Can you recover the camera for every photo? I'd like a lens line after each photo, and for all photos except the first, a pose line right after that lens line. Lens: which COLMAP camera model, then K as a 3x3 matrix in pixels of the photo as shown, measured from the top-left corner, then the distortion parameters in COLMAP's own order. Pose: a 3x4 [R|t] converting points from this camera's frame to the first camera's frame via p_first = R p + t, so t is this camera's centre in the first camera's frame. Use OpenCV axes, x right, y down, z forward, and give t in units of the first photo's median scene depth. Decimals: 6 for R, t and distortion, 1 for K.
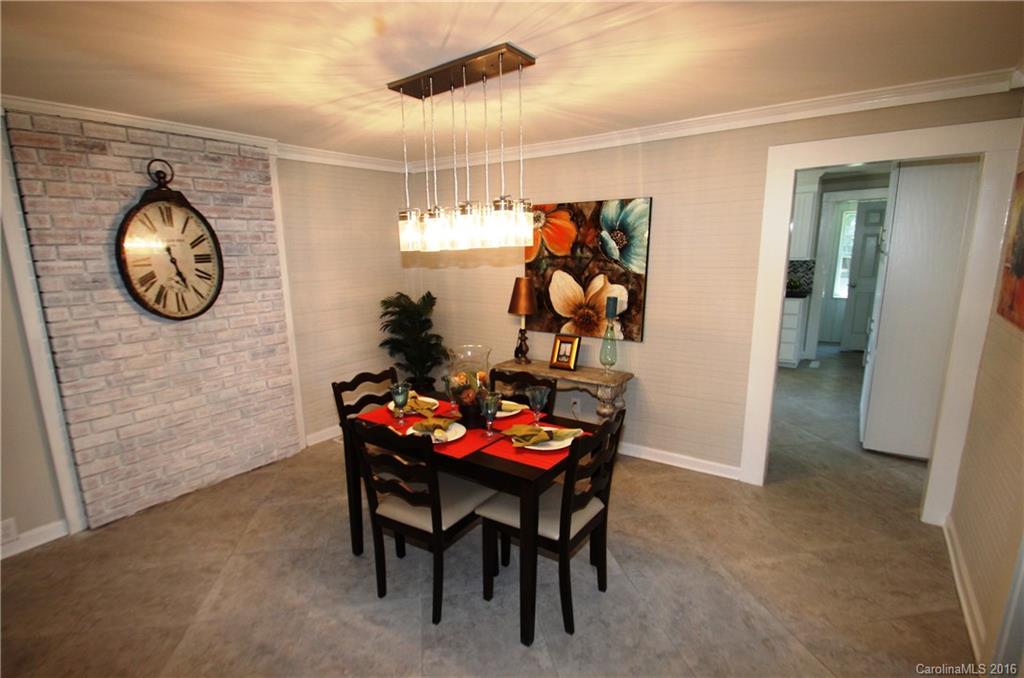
lens RADIAL K [[469.6, 0, 508.2], [0, 469.6, 343.1], [0, 0, 1]] dist [-0.005761, -0.001300]
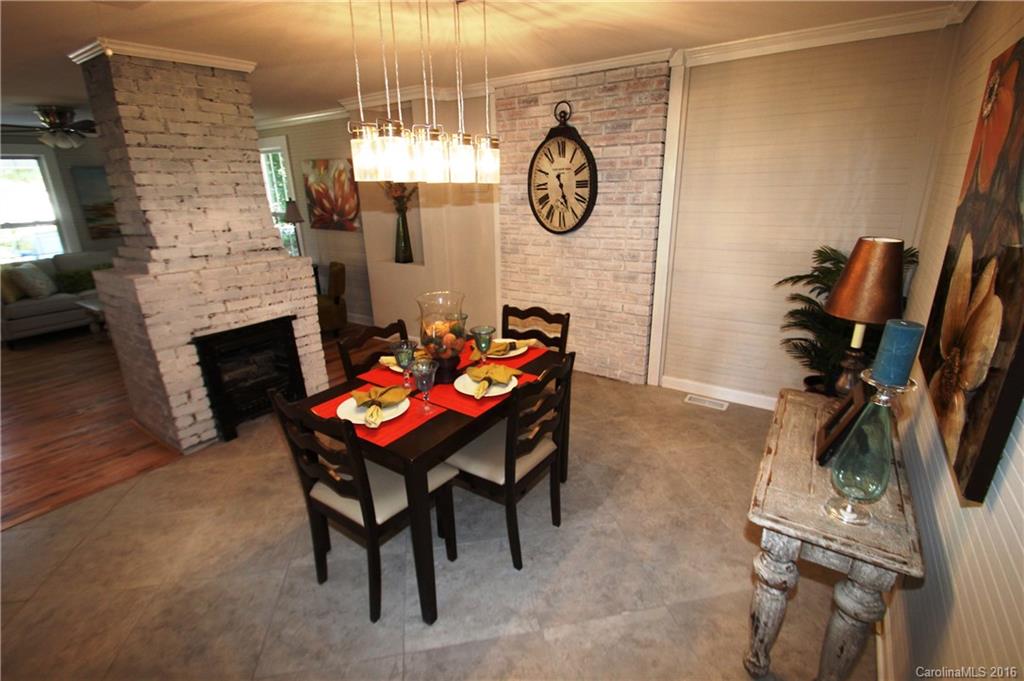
lens RADIAL K [[476.2, 0, 506.8], [0, 476.2, 336.7], [0, 0, 1]] dist [-0.000758, -0.000143]
pose [[0.044106, 0.321922, -0.945738, 0.584247], [-0.175434, 0.934445, 0.309896, -0.157873], [0.983503, 0.152246, 0.097691, 0.747399]]
